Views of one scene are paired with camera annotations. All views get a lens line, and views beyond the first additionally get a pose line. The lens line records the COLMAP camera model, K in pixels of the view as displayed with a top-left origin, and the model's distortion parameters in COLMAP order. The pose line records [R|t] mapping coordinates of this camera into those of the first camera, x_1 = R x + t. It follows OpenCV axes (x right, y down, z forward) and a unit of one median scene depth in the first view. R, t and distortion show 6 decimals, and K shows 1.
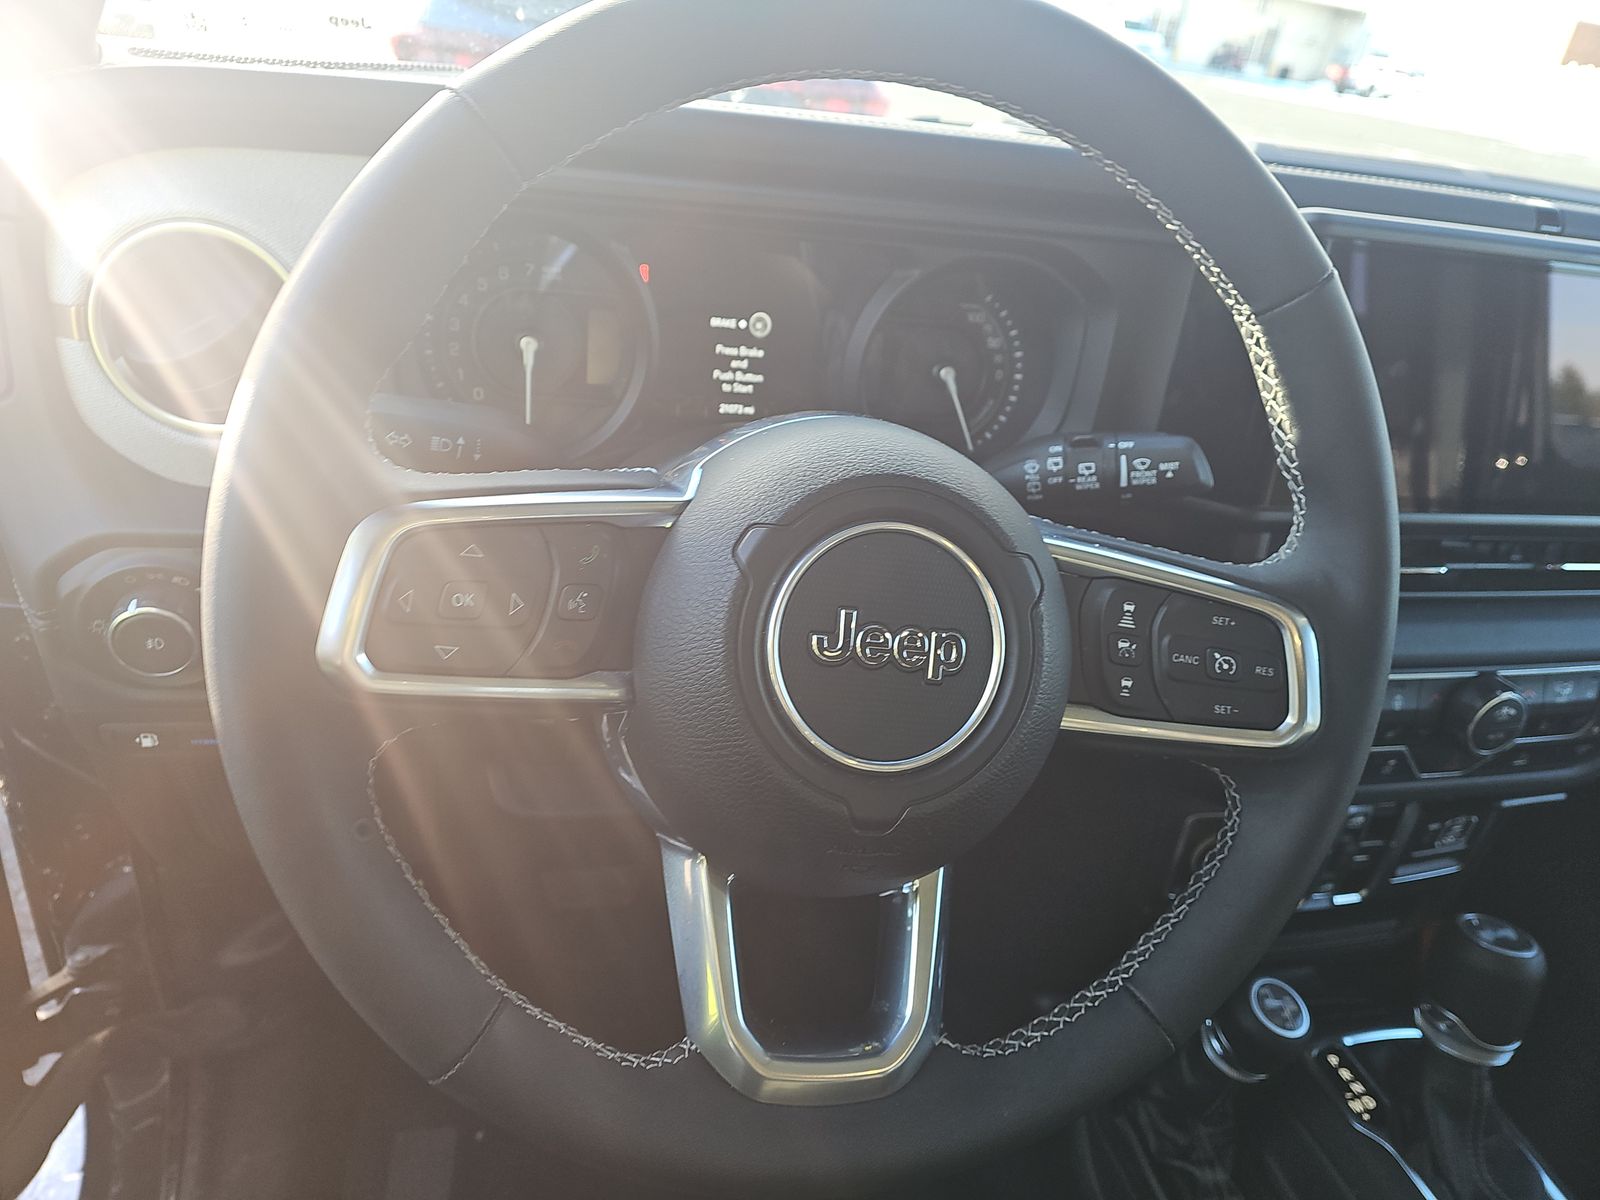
lens RADIAL K [[1085.3, 0, 787.3], [0, 1085.3, 594.4], [0, 0, 1]] dist [0.050300, -0.057066]
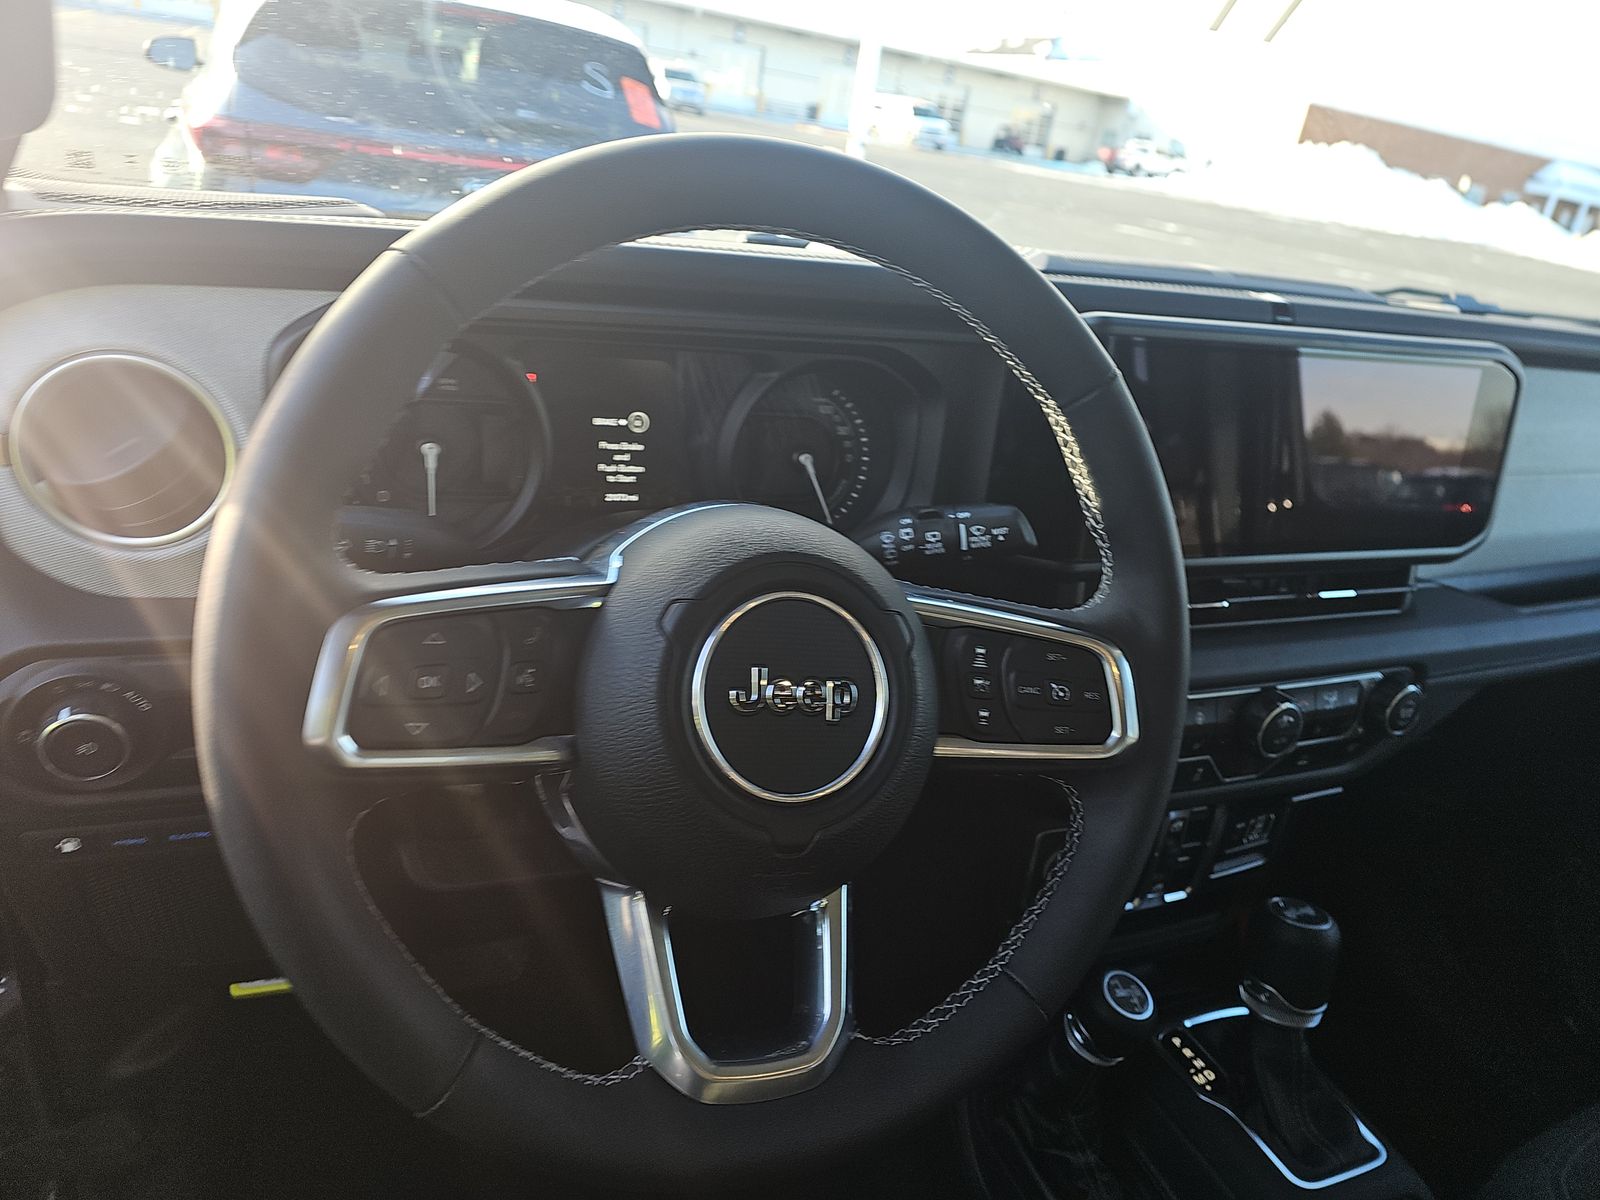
lens RADIAL K [[1085.3, 0, 777.9], [0, 1085.3, 596.2], [0, 0, 1]] dist [0.050300, -0.057066]
pose [[0.988161, -0.059371, 0.141470, -0.055275], [0.067816, 0.996145, -0.055636, 0.002252], [-0.137622, 0.064571, 0.988378, -0.118817]]
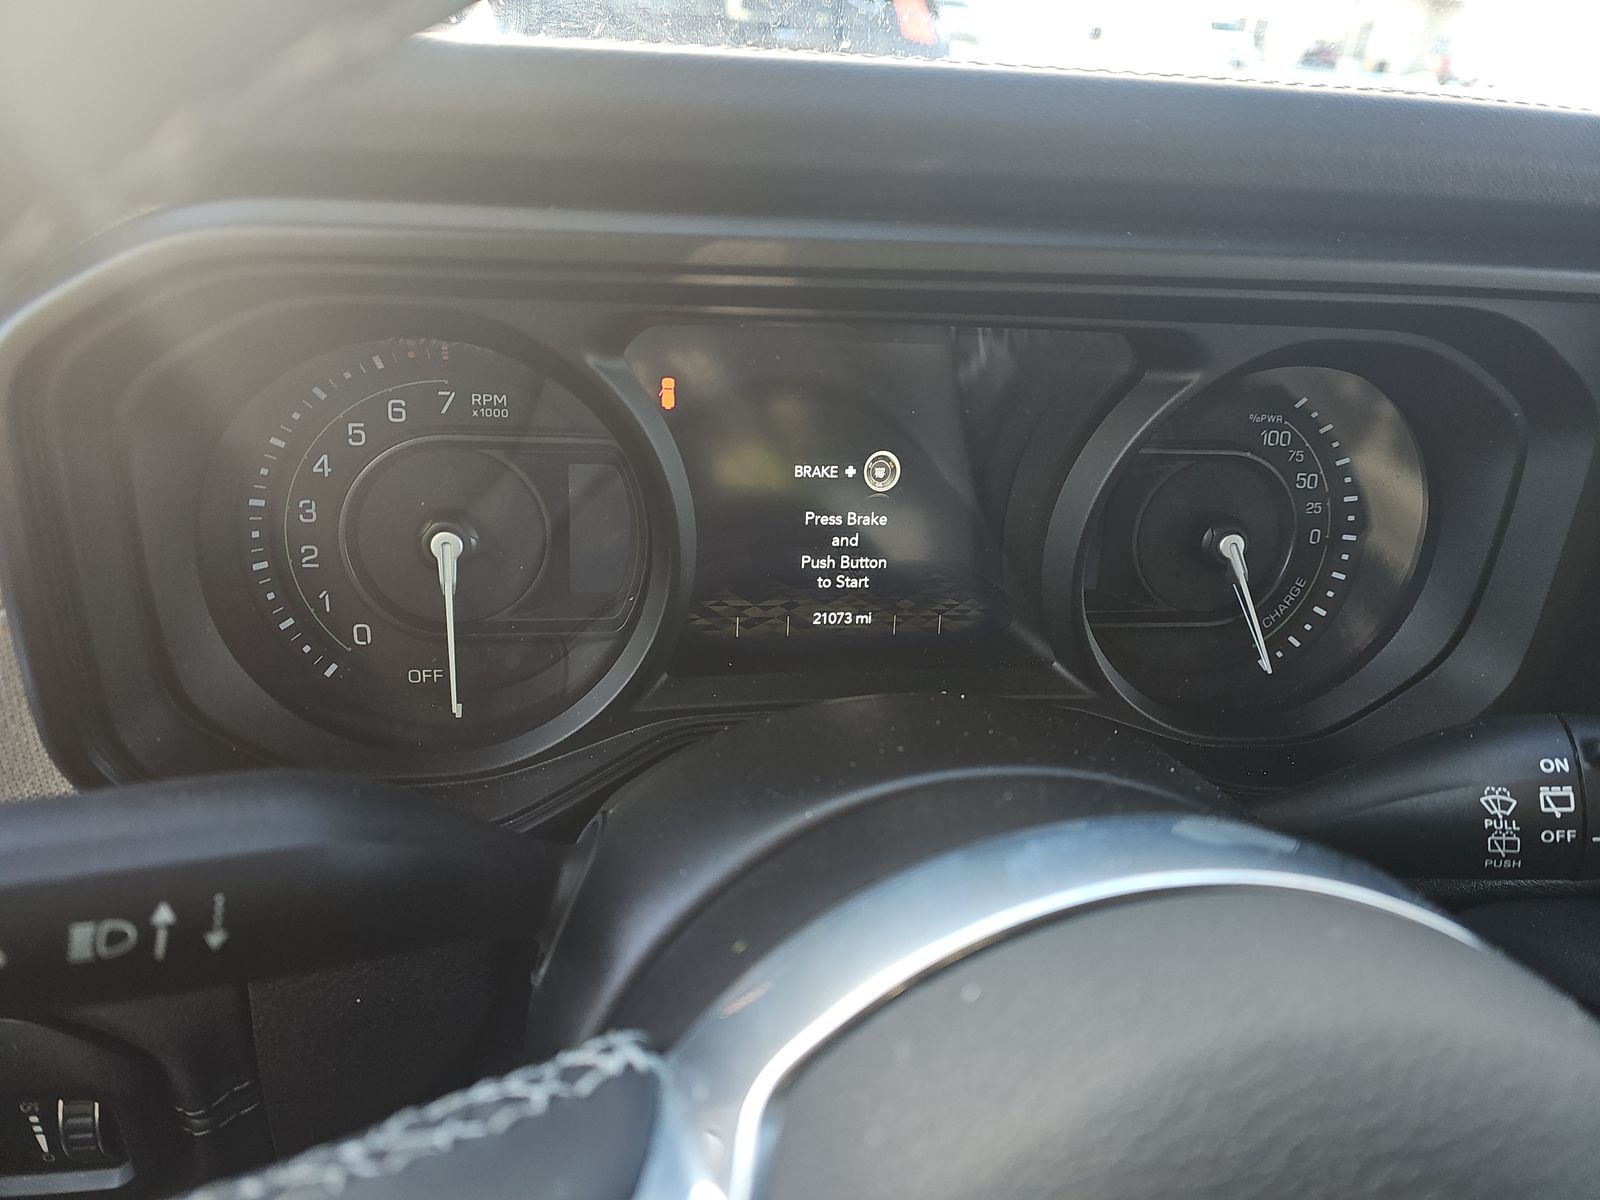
lens RADIAL K [[1085.3, 0, 797.6], [0, 1085.3, 593.5], [0, 0, 1]] dist [0.050300, -0.057066]
pose [[0.997082, -0.023579, -0.072607, -0.030843], [0.022139, 0.999543, -0.020573, -0.186117], [0.073059, 0.018905, 0.997148, 0.477368]]
